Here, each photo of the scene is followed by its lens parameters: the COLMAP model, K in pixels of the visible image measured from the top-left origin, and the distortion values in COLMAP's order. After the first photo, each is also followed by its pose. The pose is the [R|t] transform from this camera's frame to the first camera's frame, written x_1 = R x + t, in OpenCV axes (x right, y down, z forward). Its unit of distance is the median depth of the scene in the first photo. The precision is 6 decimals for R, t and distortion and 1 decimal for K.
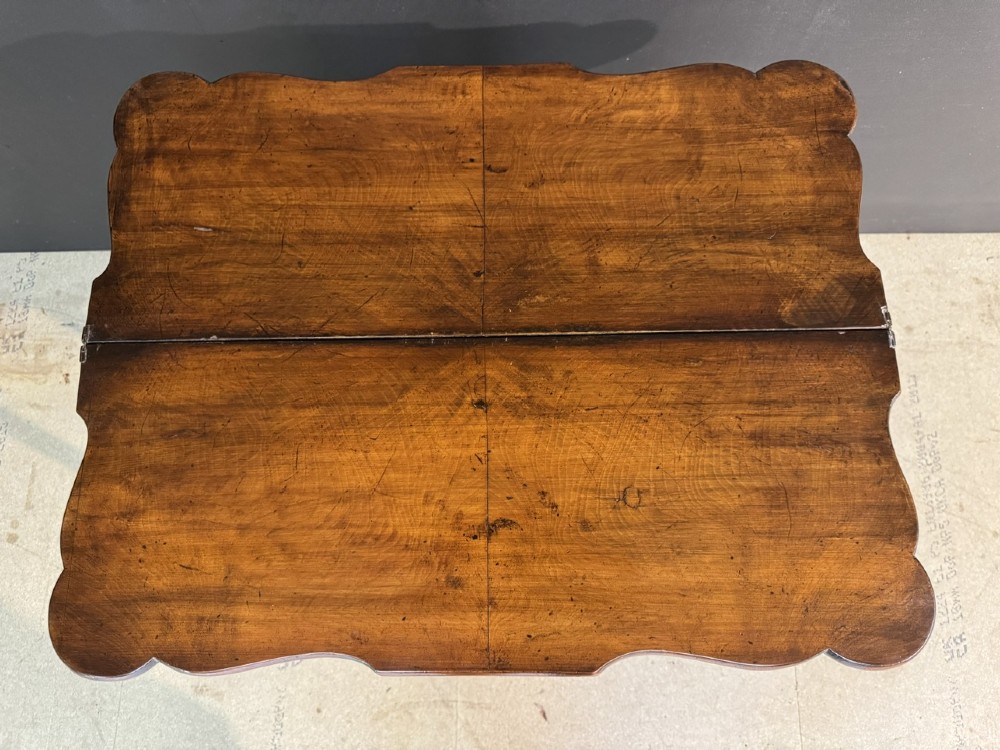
lens RADIAL K [[712.6, 0, 498.4], [0, 712.6, 377.9], [0, 0, 1]] dist [0.003844, -0.005903]
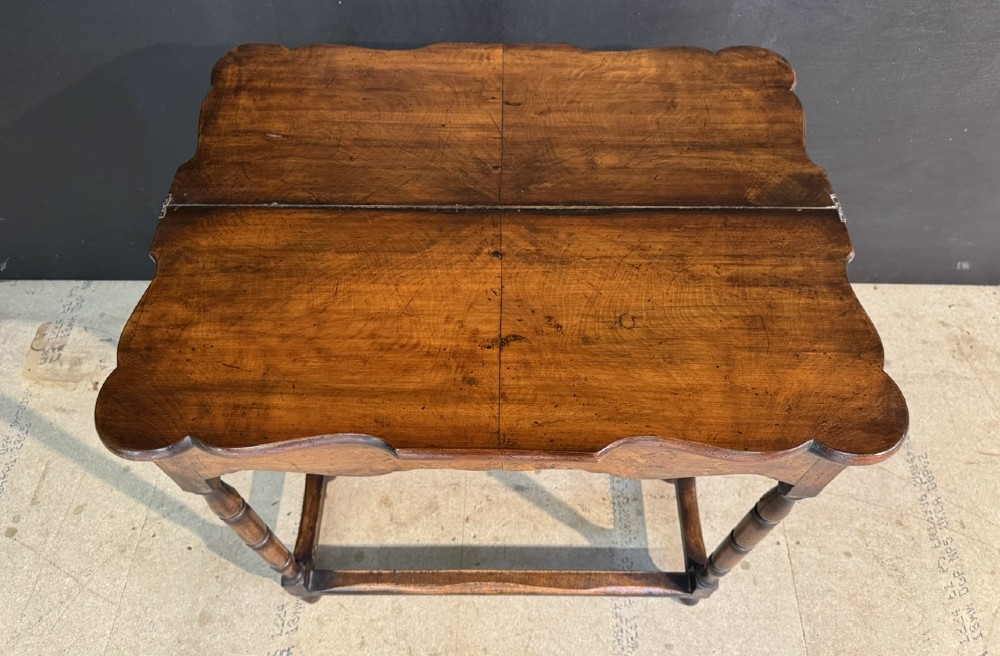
lens RADIAL K [[704.0, 0, 500.0], [0, 704.0, 328.0], [0, 0, 1]] dist [0.050100, -0.065496]
pose [[0.999653, 0.026242, -0.002383, -0.012264], [-0.025654, 0.948619, -0.315378, 0.494754], [-0.006016, 0.315330, 0.948963, -0.063642]]
